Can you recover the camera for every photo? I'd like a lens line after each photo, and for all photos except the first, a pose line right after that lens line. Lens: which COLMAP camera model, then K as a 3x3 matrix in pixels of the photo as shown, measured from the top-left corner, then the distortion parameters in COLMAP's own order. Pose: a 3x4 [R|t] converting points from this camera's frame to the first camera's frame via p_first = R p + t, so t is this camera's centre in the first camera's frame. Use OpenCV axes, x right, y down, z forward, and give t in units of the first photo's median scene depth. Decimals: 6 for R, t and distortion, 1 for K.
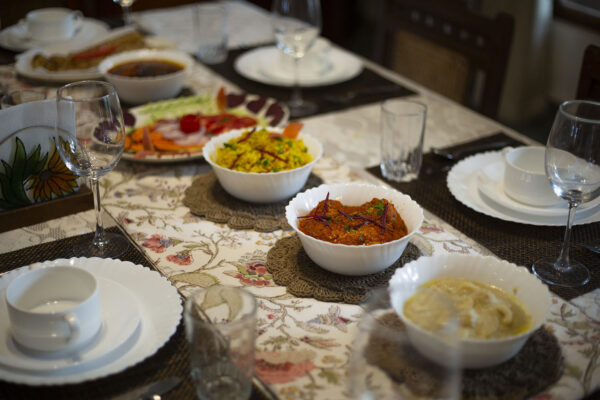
lens RADIAL K [[908.9, 0, 299.5], [0, 908.9, 197.6], [0, 0, 1]] dist [-0.217806, 0.000000]
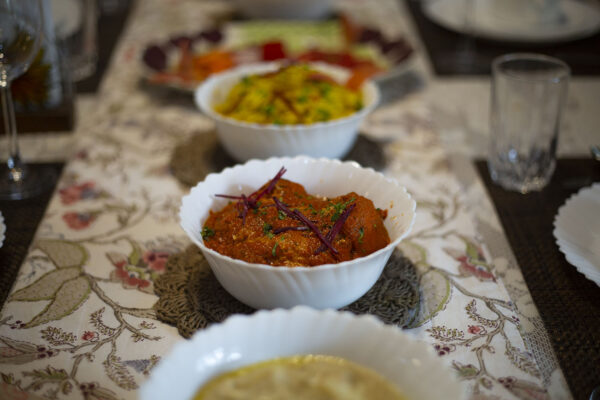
lens RADIAL K [[908.9, 0, 299.6], [0, 908.9, 204.1], [0, 0, 1]] dist [-0.217806, 0.000000]
pose [[0.869128, 0.217307, -0.444290, 0.310431], [-0.203995, 0.975841, 0.078236, -0.030874], [0.450557, 0.022636, 0.892461, 0.459942]]
